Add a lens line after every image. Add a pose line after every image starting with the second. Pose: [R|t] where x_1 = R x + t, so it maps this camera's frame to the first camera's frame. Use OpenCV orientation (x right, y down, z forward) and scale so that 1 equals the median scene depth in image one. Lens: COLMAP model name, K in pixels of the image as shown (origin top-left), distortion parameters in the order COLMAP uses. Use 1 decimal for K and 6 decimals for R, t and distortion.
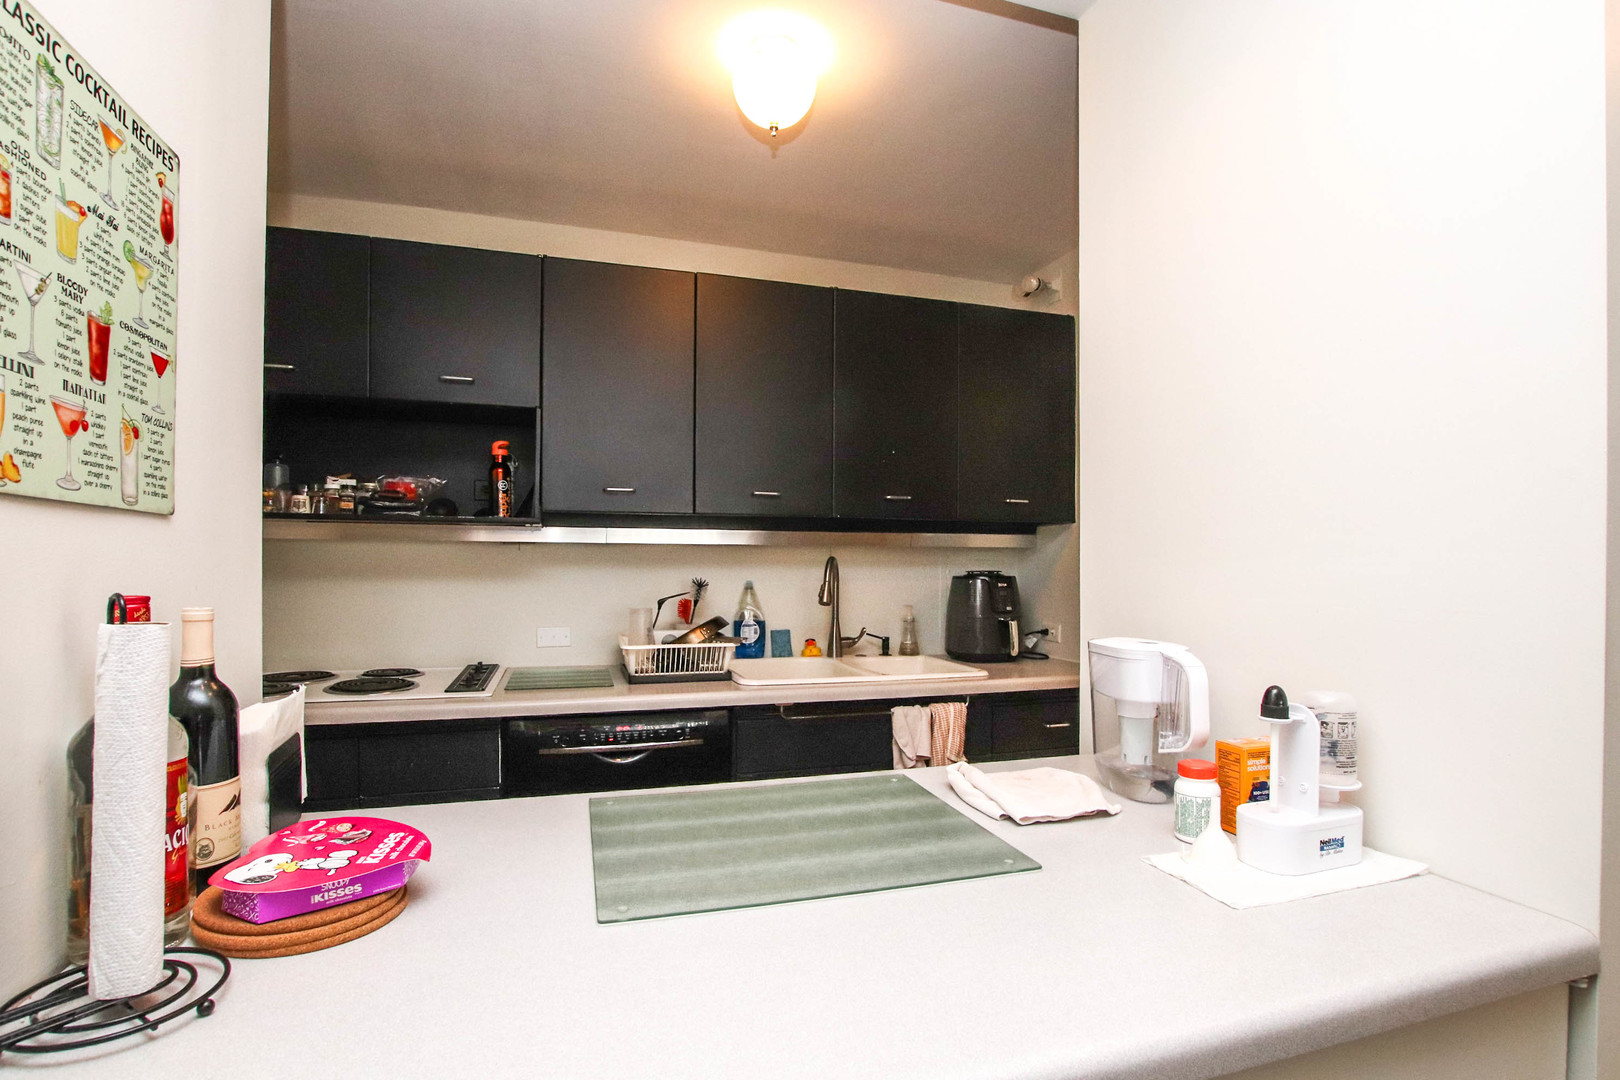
lens RADIAL K [[760.4, 0, 808.6], [0, 760.4, 556.1], [0, 0, 1]] dist [-0.032339, 0.007394]
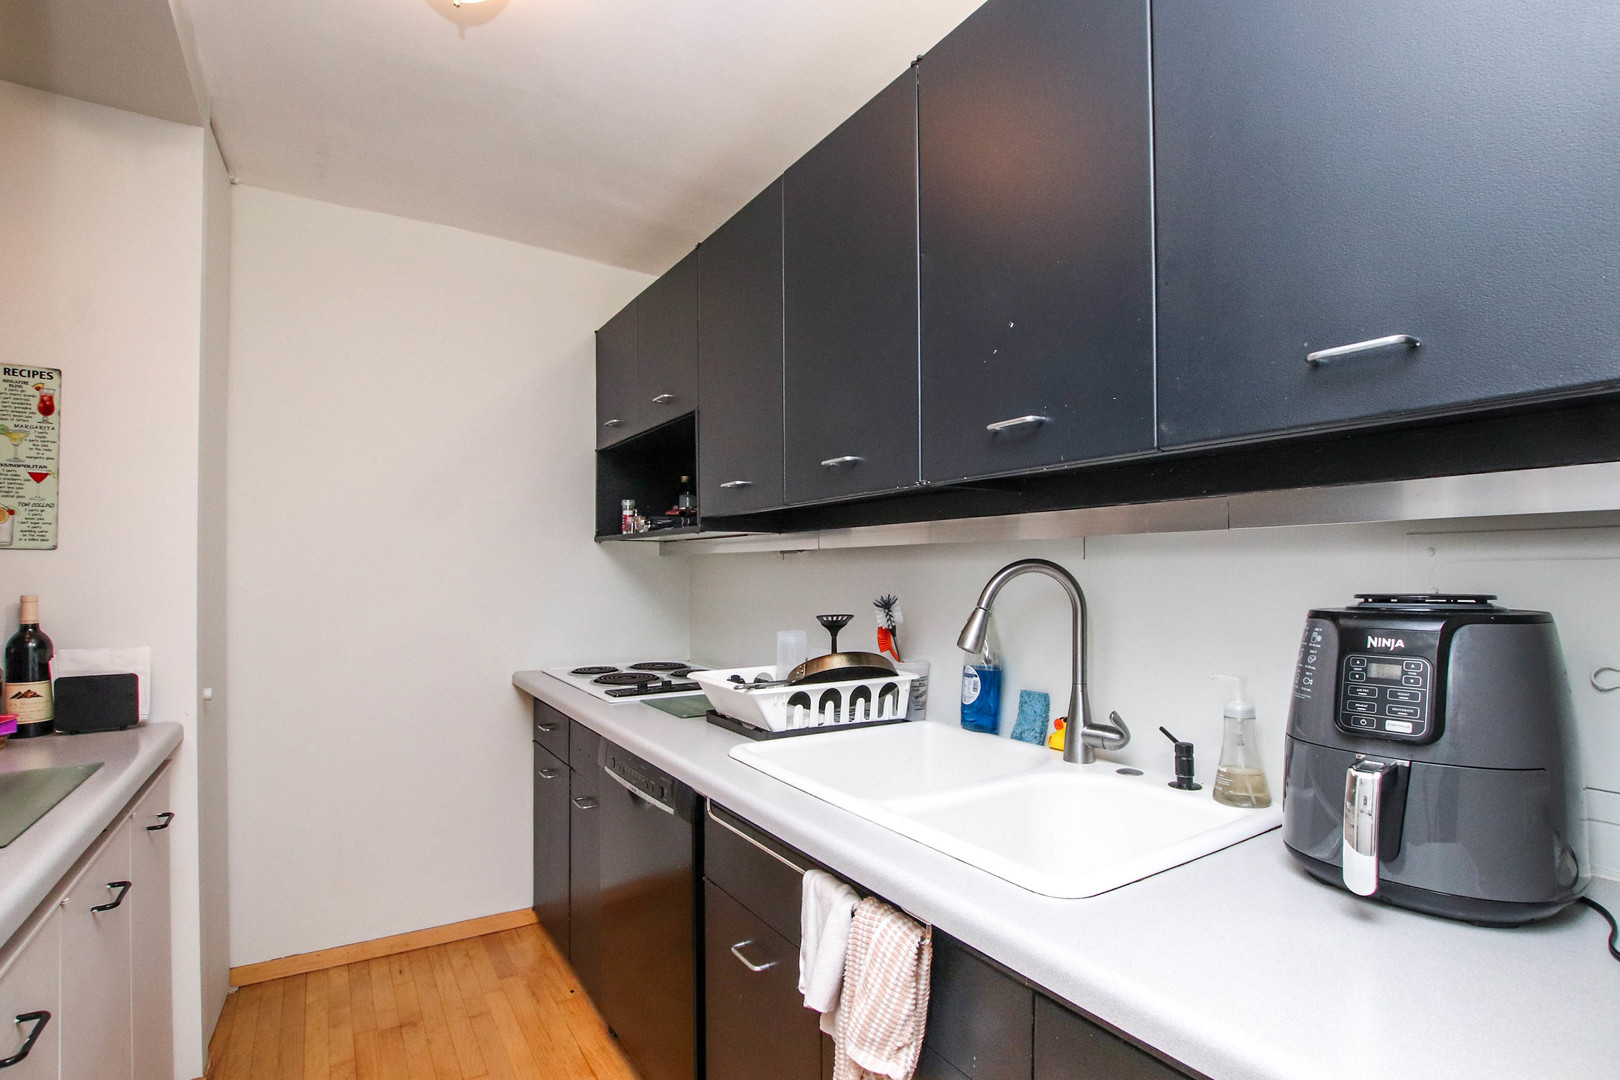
lens RADIAL K [[760.4, 0, 808.6], [0, 760.4, 556.1], [0, 0, 1]] dist [-0.032339, 0.007394]
pose [[0.268588, -0.022330, -0.962996, 0.459160], [0.009356, 0.999745, -0.020573, 0.007526], [0.963210, -0.003484, 0.268728, 0.683043]]
